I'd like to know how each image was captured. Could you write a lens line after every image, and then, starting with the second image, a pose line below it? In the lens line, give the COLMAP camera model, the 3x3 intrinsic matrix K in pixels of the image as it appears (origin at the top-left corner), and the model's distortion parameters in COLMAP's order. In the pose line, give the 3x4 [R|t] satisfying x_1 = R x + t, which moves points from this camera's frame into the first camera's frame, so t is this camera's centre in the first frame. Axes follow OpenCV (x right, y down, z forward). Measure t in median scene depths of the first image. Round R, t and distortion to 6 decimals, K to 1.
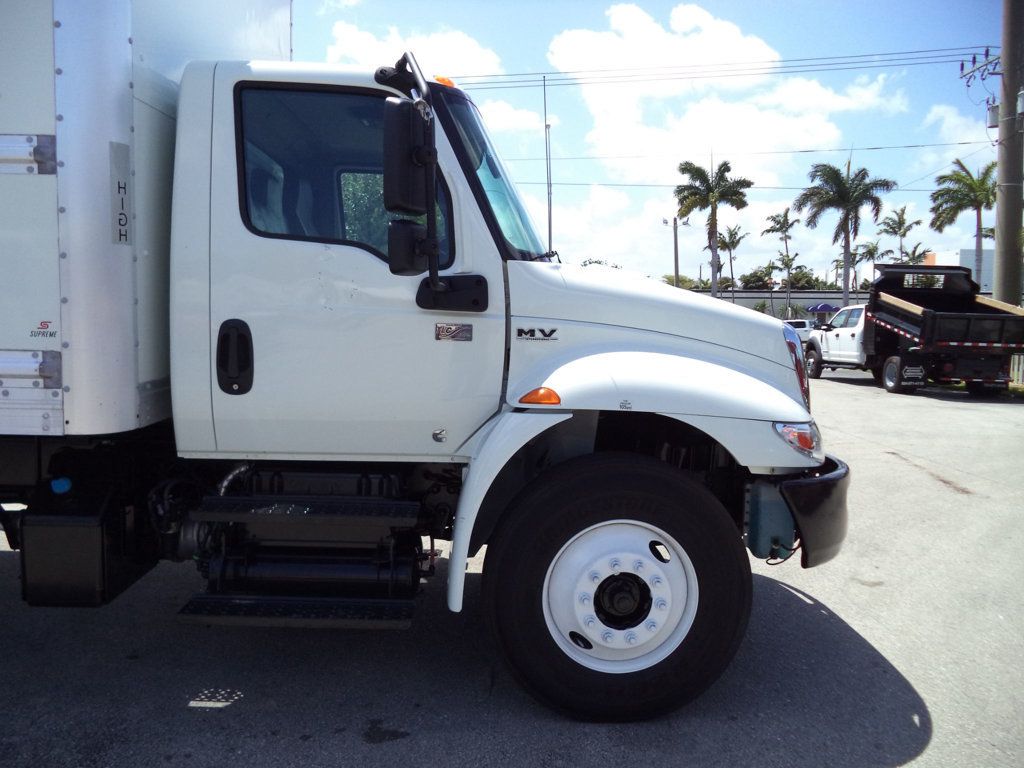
lens RADIAL K [[834.4, 0, 513.2], [0, 834.4, 383.9], [0, 0, 1]] dist [-0.014418, -0.007618]
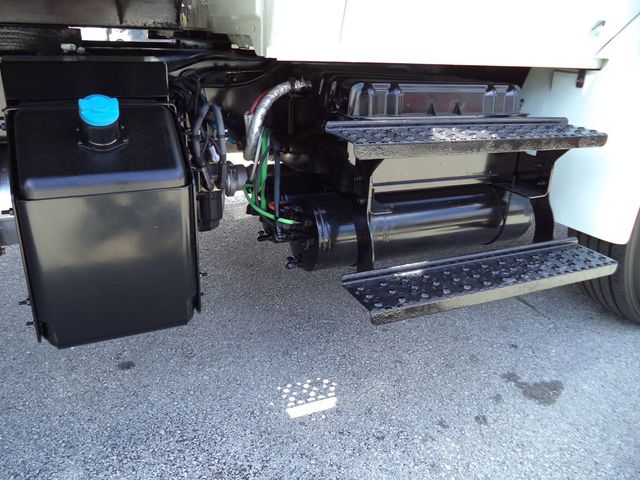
lens RADIAL K [[521.5, 0, 318.5], [0, 521.5, 240.8], [0, 0, 1]] dist [-0.014418, -0.007618]
pose [[0.904524, -0.134454, 0.404670, -0.557620], [0.005694, 0.952713, 0.303817, 0.102582], [-0.426384, -0.272506, 0.862518, 0.659325]]
